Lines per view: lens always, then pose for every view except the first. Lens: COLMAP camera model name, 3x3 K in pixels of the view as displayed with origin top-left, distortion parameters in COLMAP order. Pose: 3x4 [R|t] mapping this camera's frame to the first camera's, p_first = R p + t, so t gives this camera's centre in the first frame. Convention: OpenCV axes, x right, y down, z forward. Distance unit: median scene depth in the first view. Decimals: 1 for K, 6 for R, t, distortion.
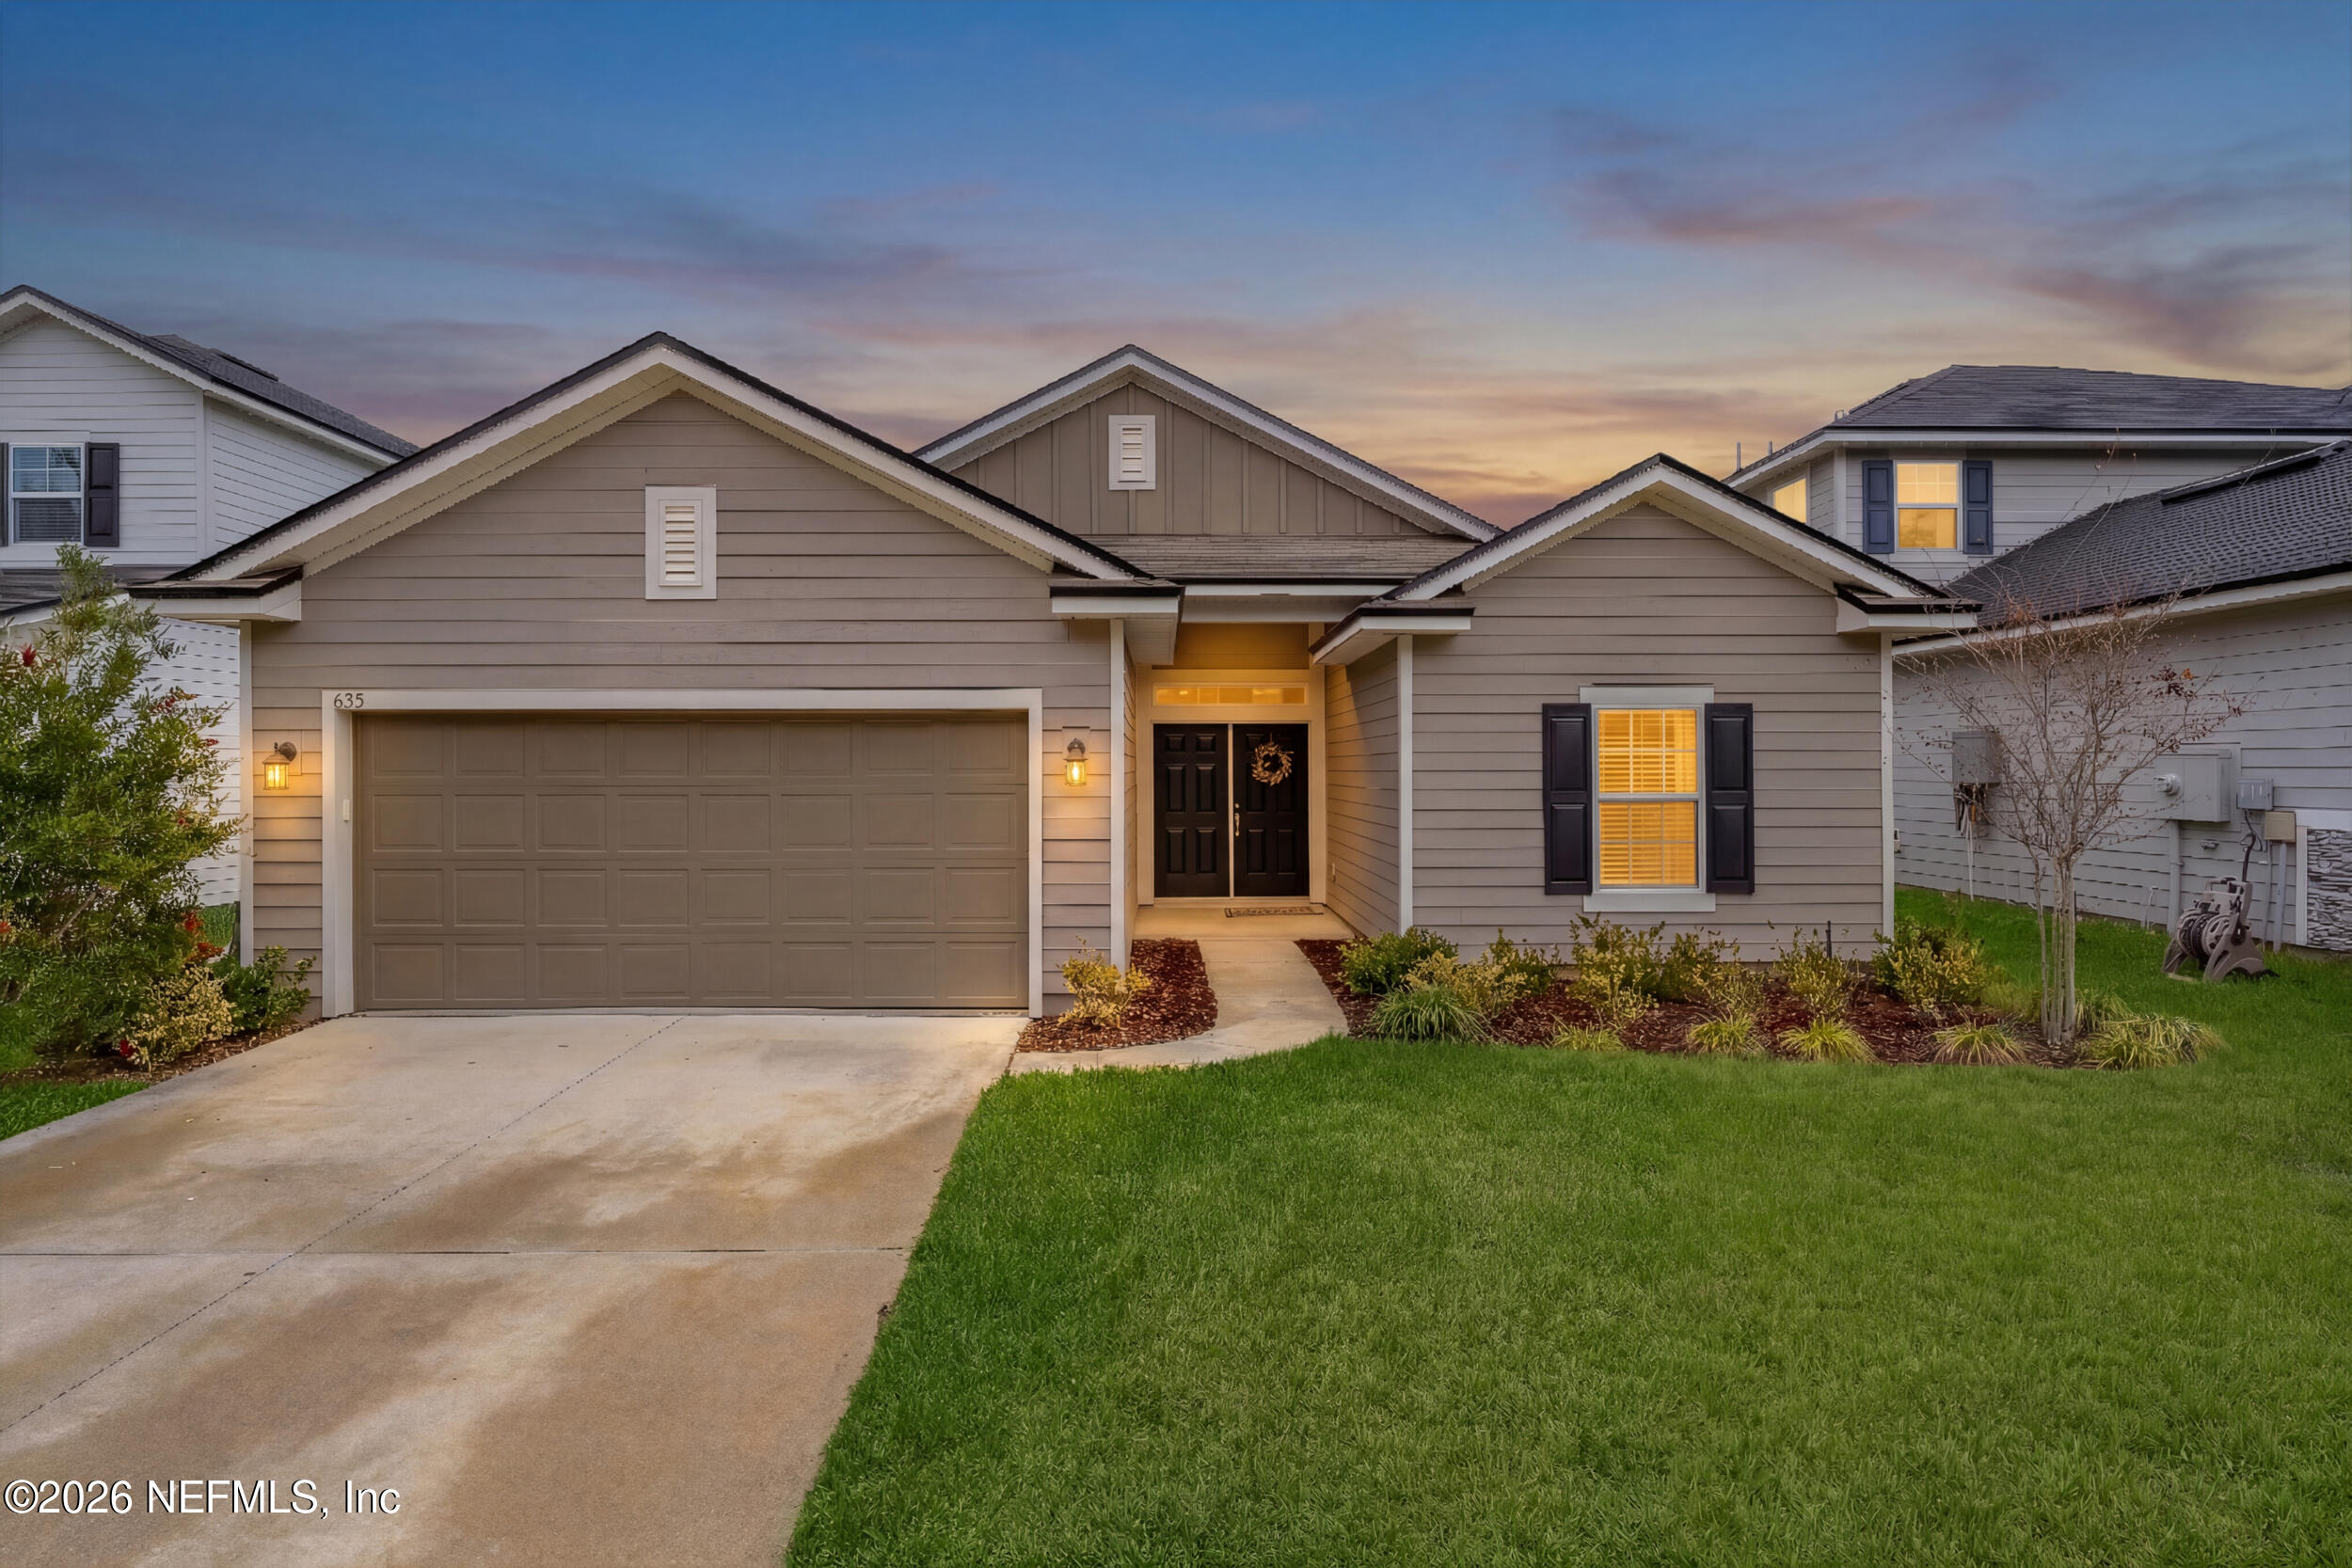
lens RADIAL K [[1043.6, 0, 1176.0], [0, 1043.6, 784.0], [0, 0, 1]] dist [-0.016058, 0.000268]
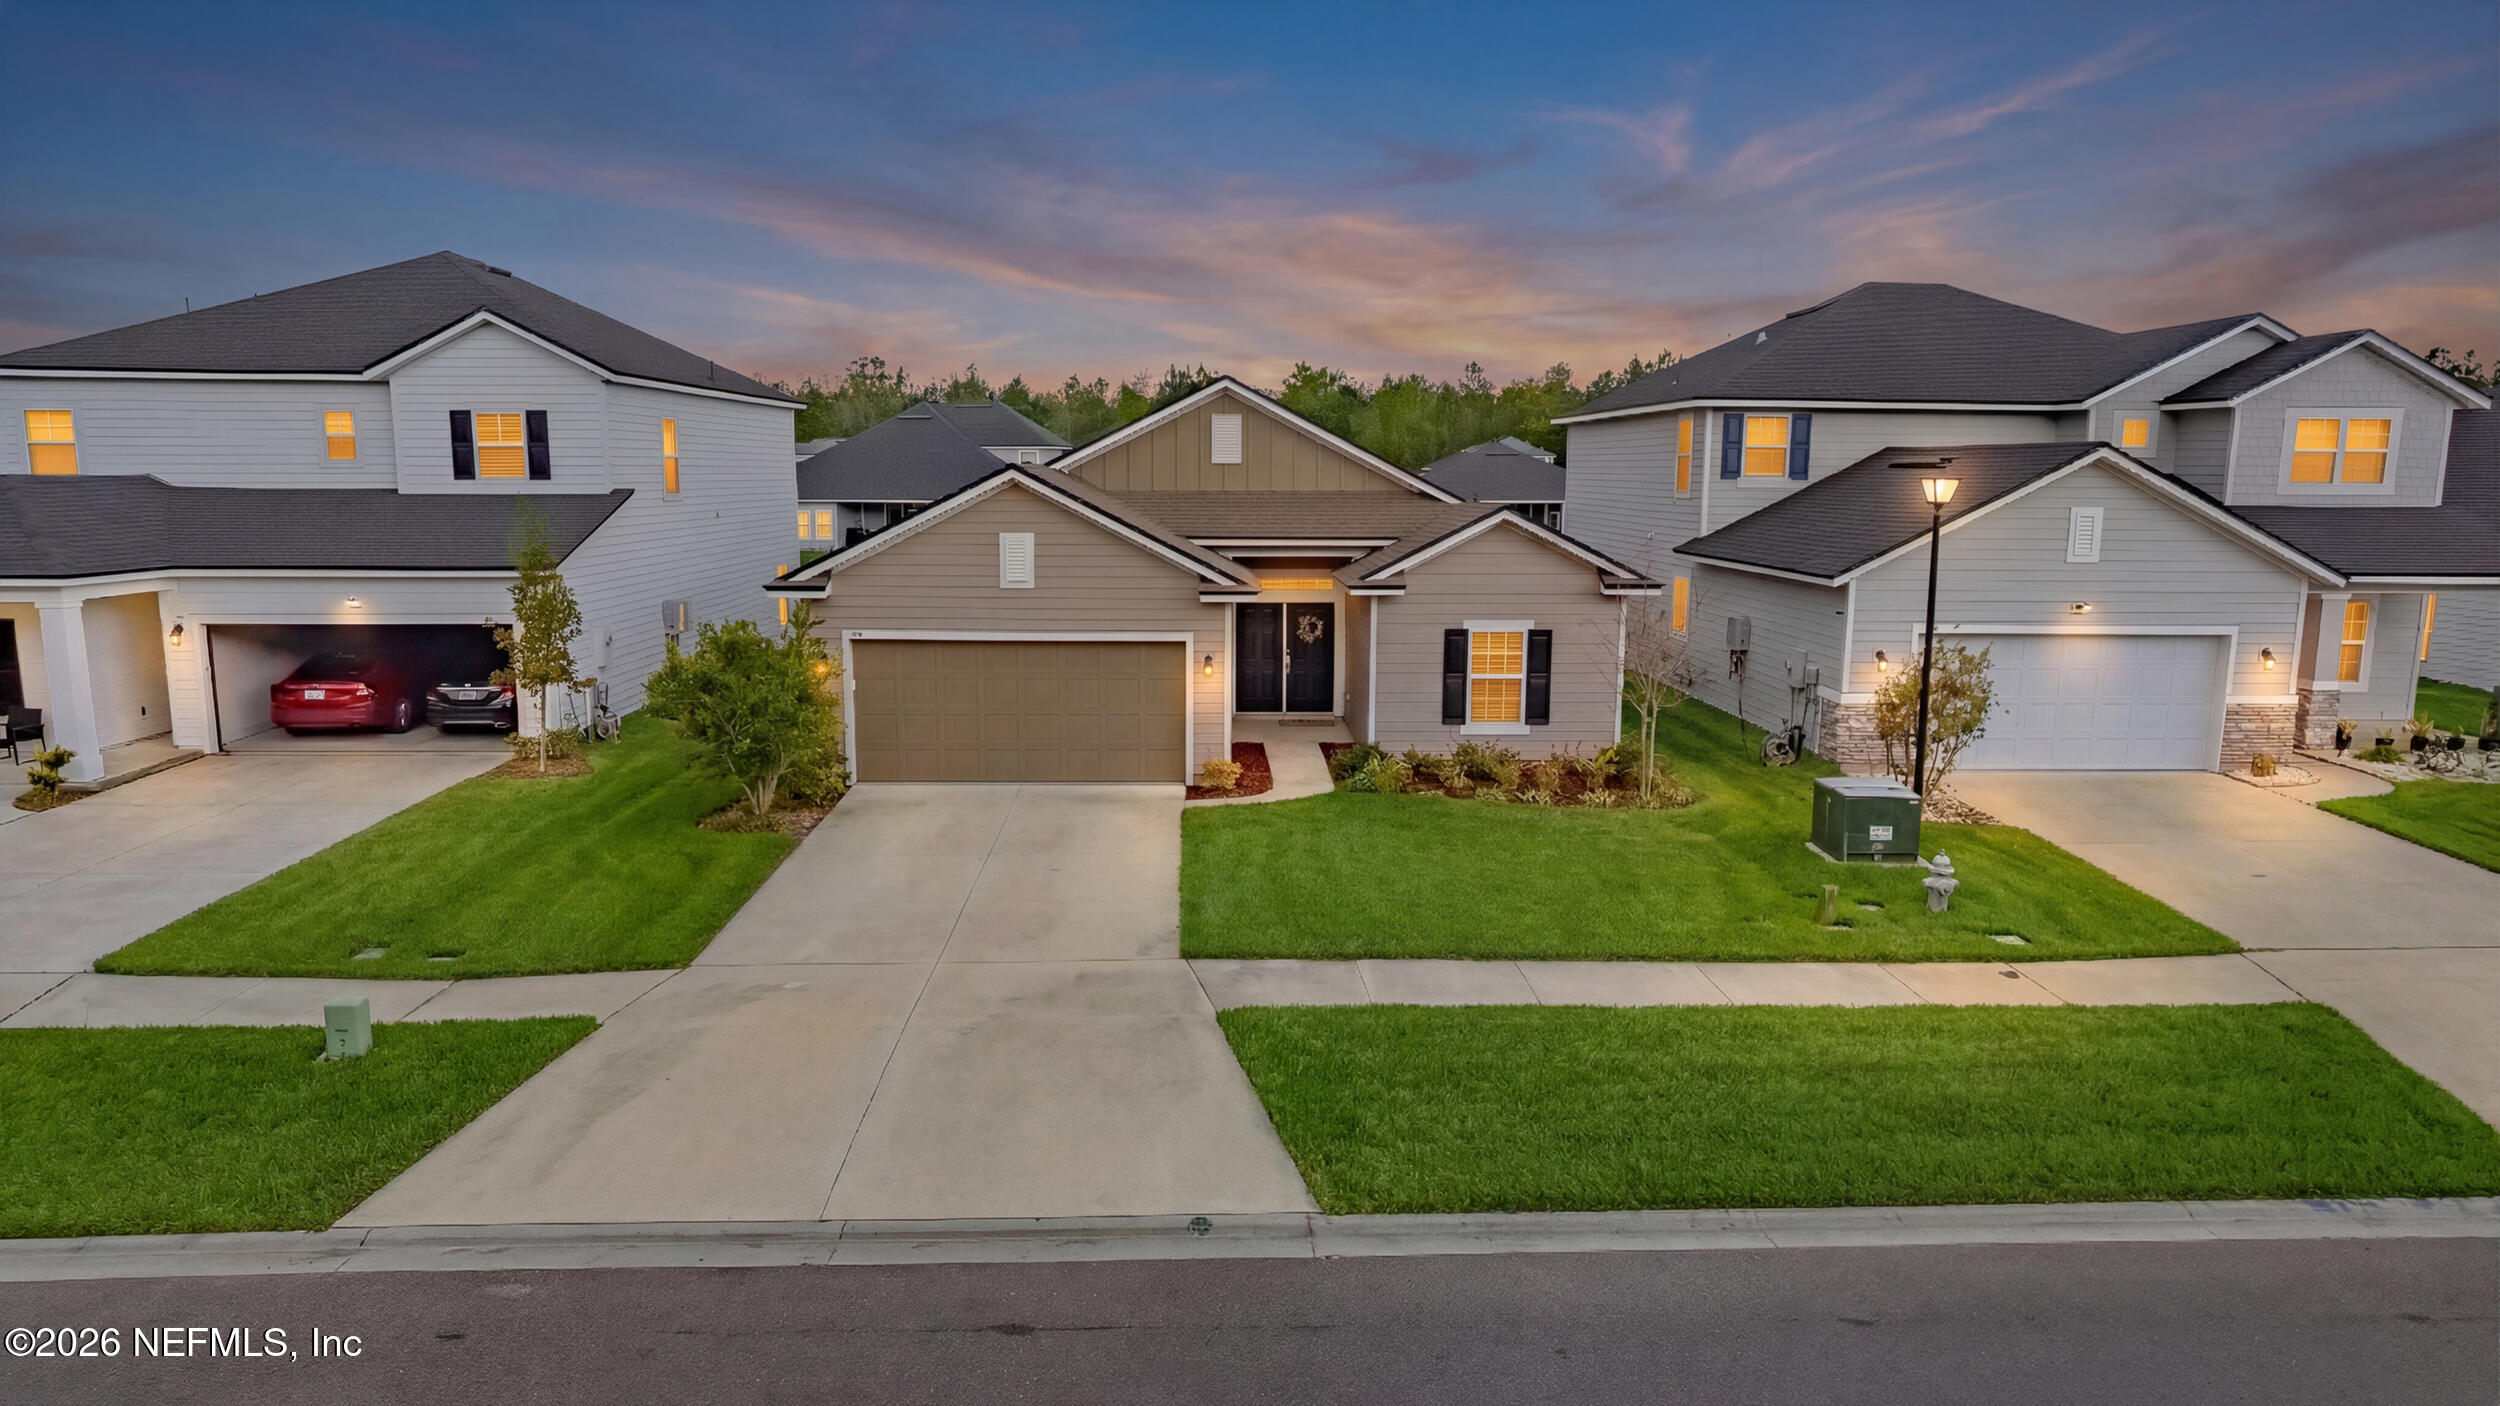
lens RADIAL K [[1488.9, 0, 1250.0], [0, 1488.9, 703.0], [0, 0, 1]] dist [0.000382, -0.000327]
pose [[0.999765, 0.004356, 0.021235, -0.062010], [-0.007818, 0.986134, 0.165767, -0.364717], [-0.020218, -0.165894, 0.985936, -1.609073]]
